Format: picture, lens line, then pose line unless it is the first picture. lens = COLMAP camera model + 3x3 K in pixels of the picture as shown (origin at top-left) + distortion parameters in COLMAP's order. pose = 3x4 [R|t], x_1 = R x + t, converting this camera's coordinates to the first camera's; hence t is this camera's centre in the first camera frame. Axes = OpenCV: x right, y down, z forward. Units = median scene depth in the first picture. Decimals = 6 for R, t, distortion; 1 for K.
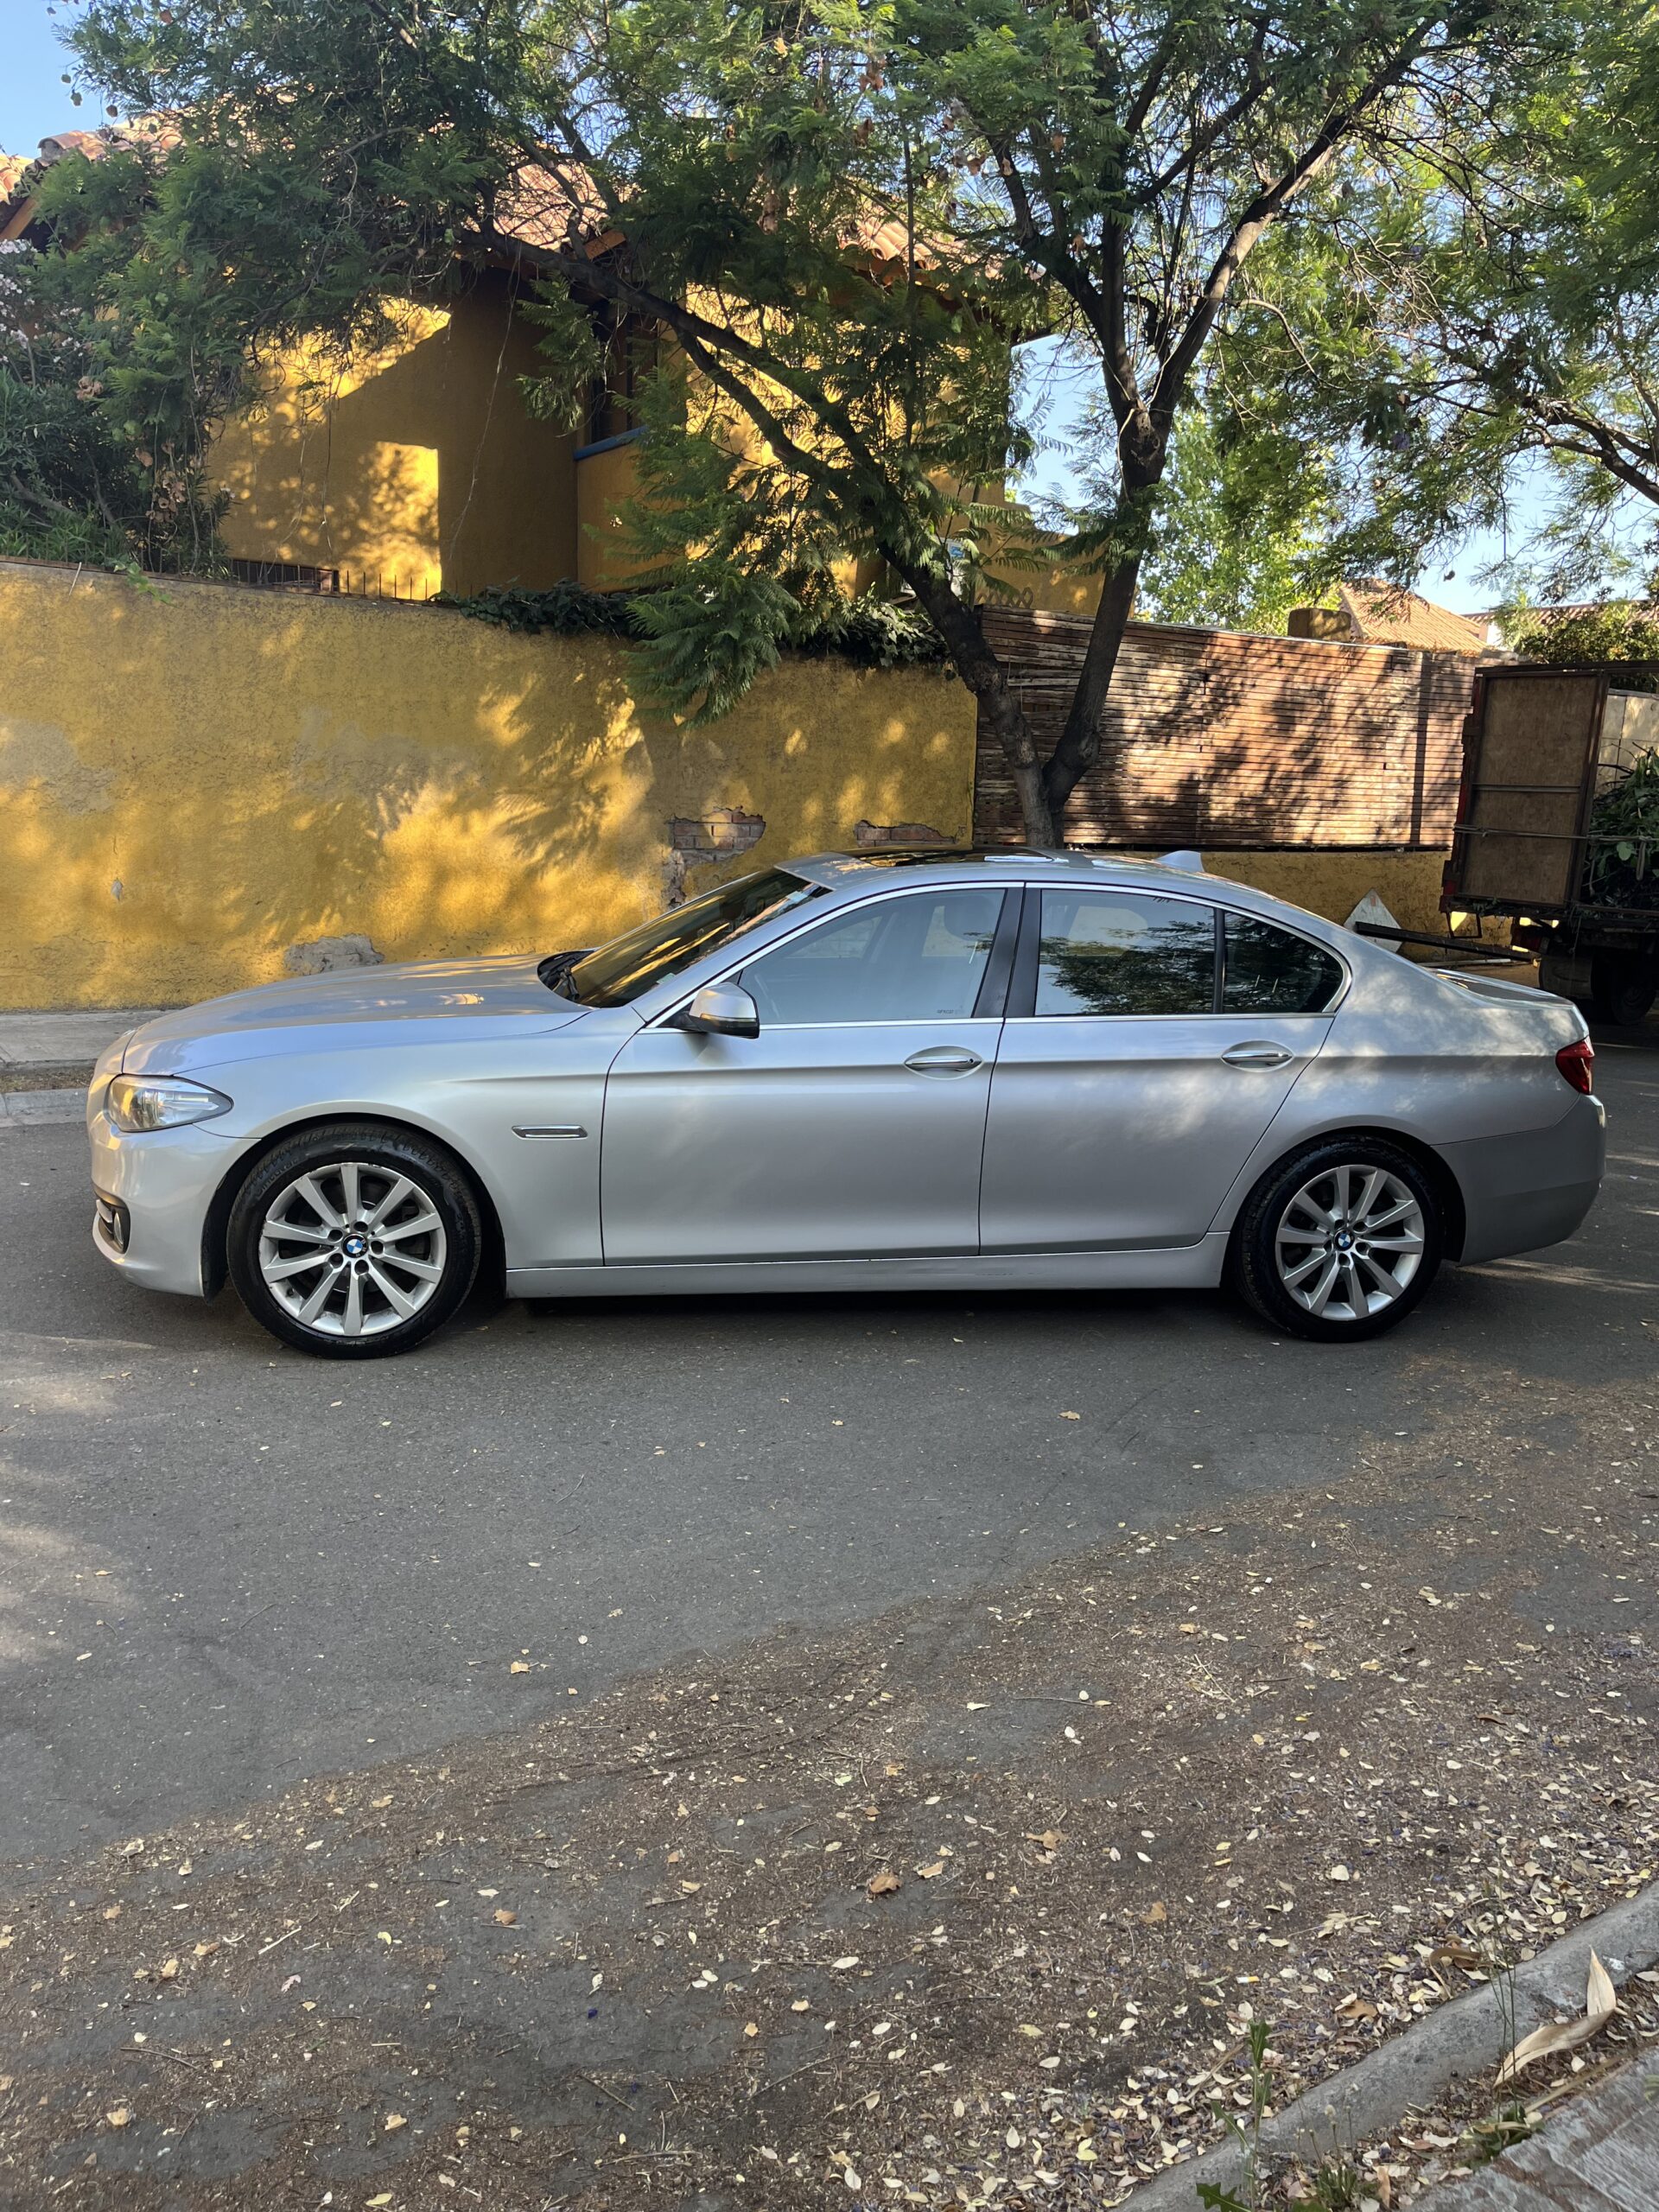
lens RADIAL K [[1691.0, 0, 810.1], [0, 1691.0, 1121.0], [0, 0, 1]] dist [0.034648, -0.037738]
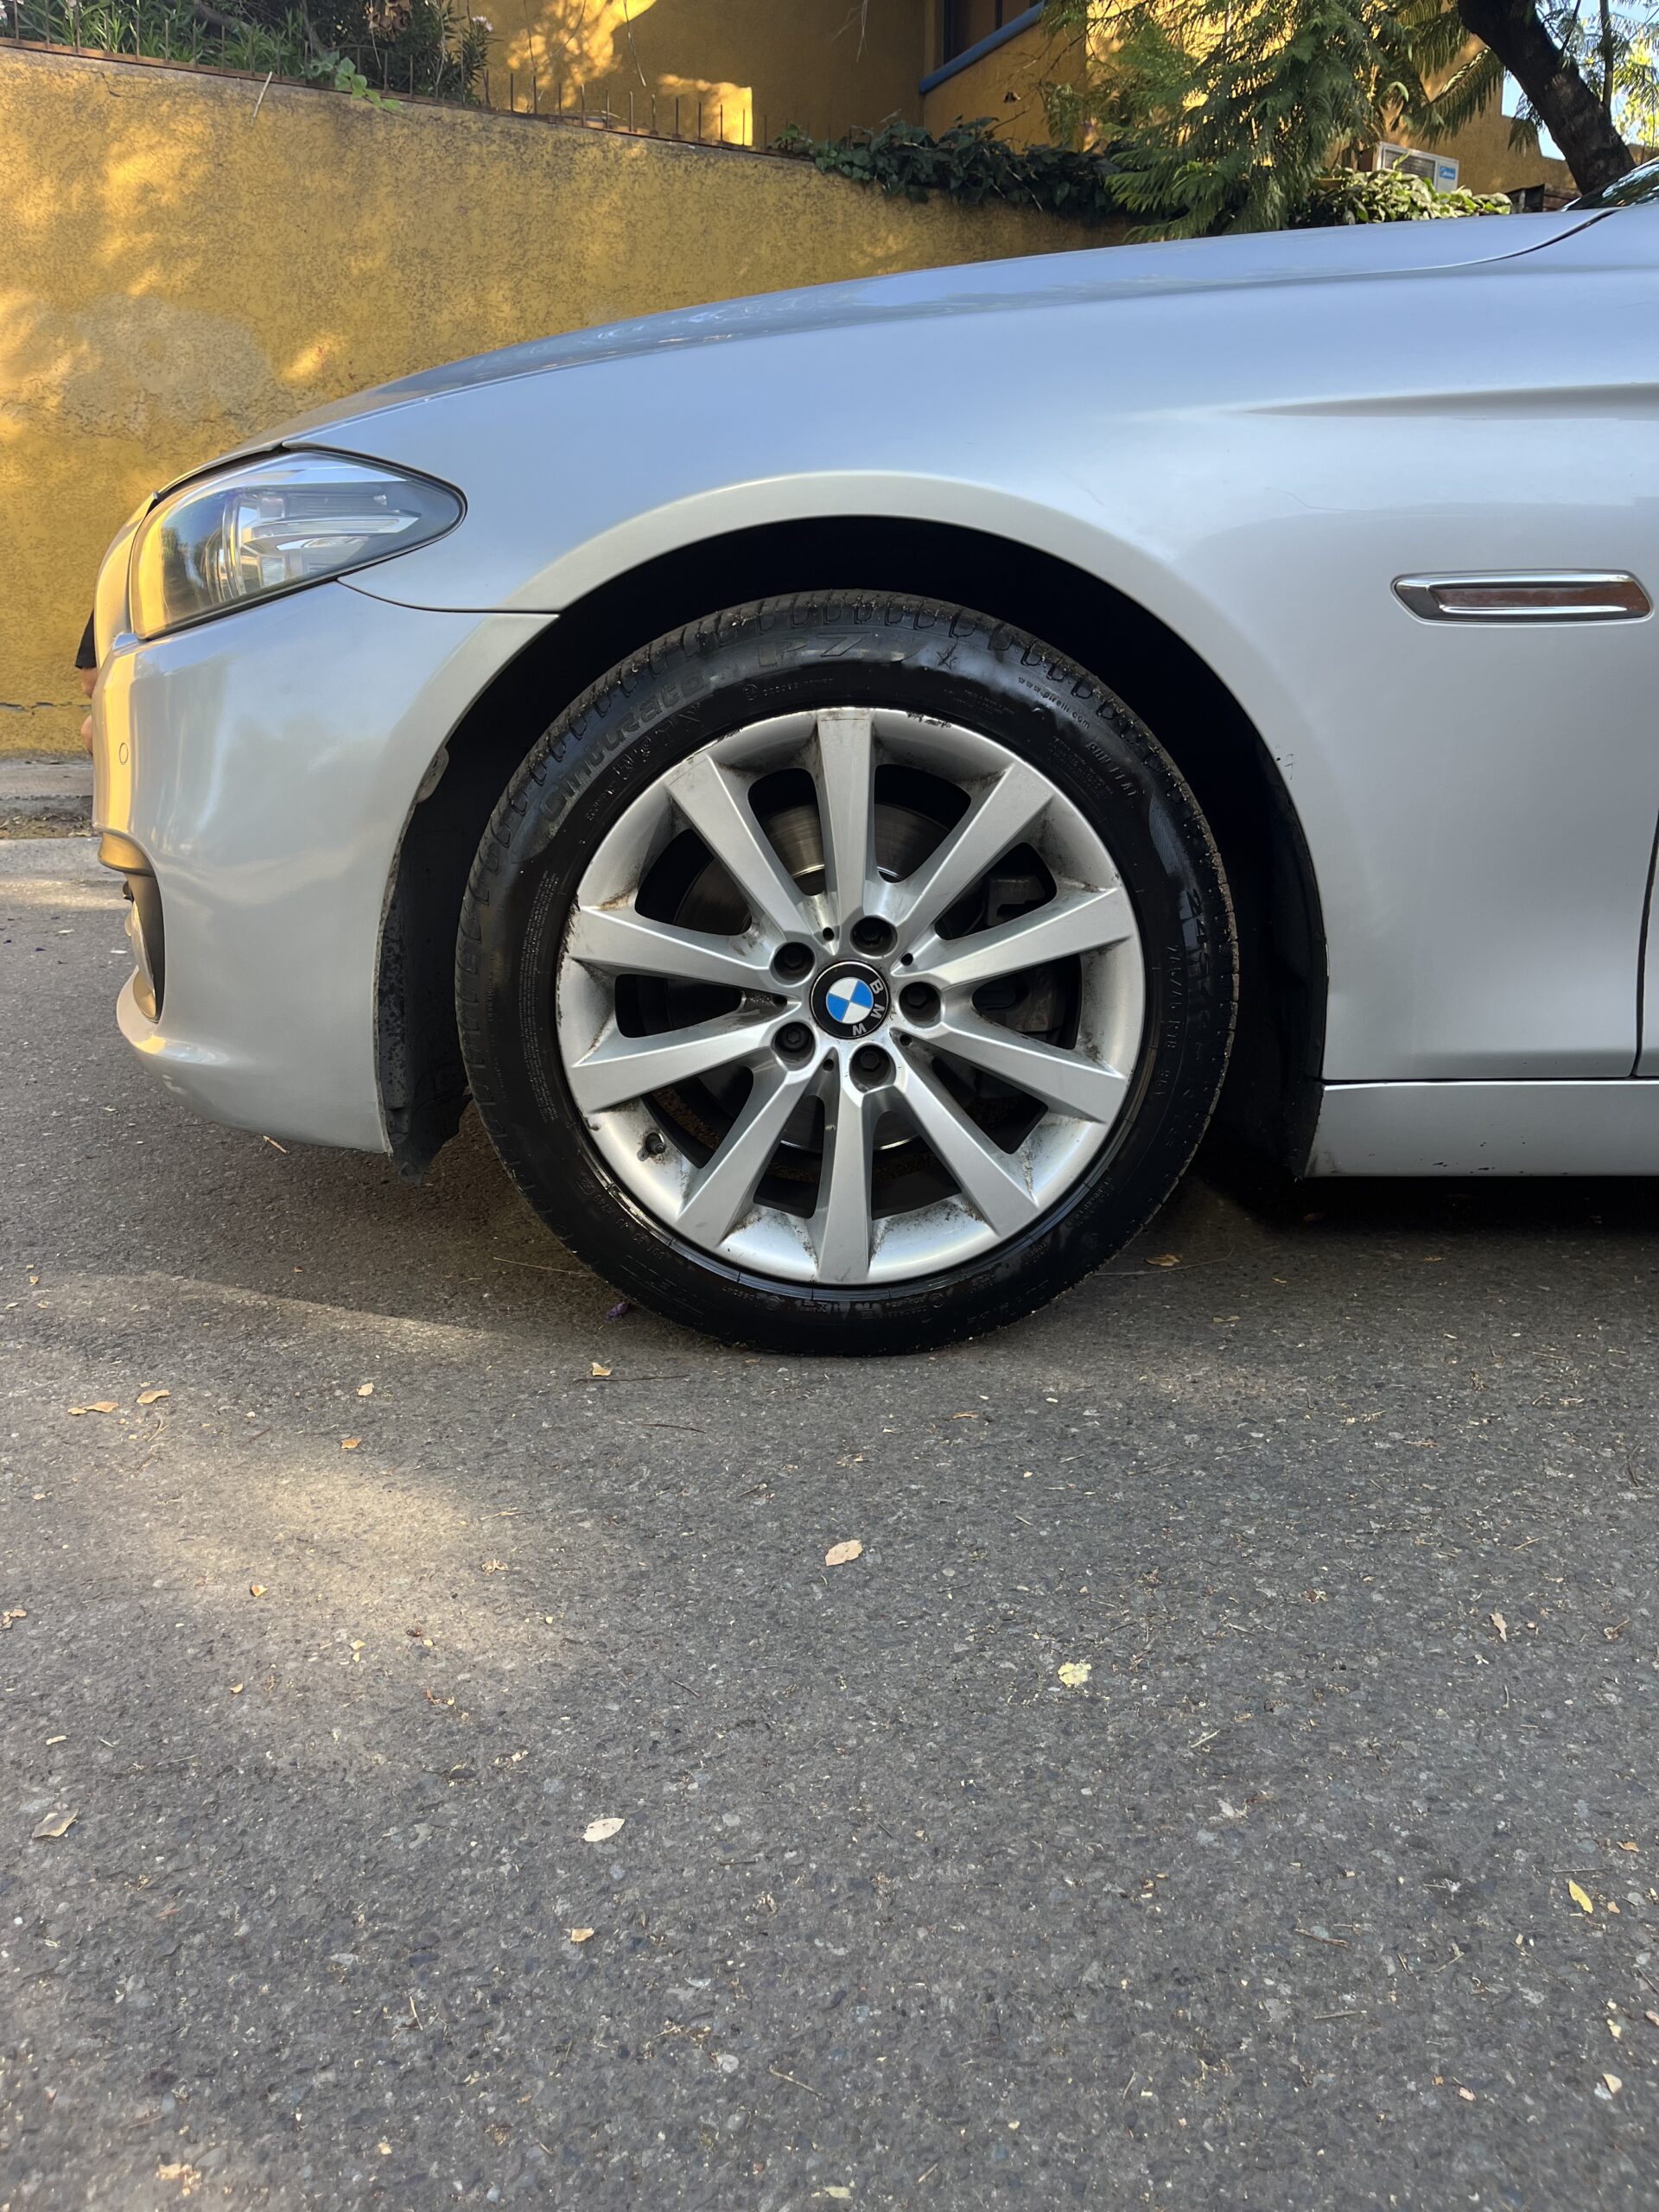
lens RADIAL K [[1691.0, 0, 840.4], [0, 1691.0, 1098.2], [0, 0, 1]] dist [0.034648, -0.037738]
pose [[0.990948, 0.006722, -0.134076, -0.228431], [0.000775, 0.998442, 0.055787, 0.074535], [0.134242, -0.055386, 0.989400, 0.689791]]
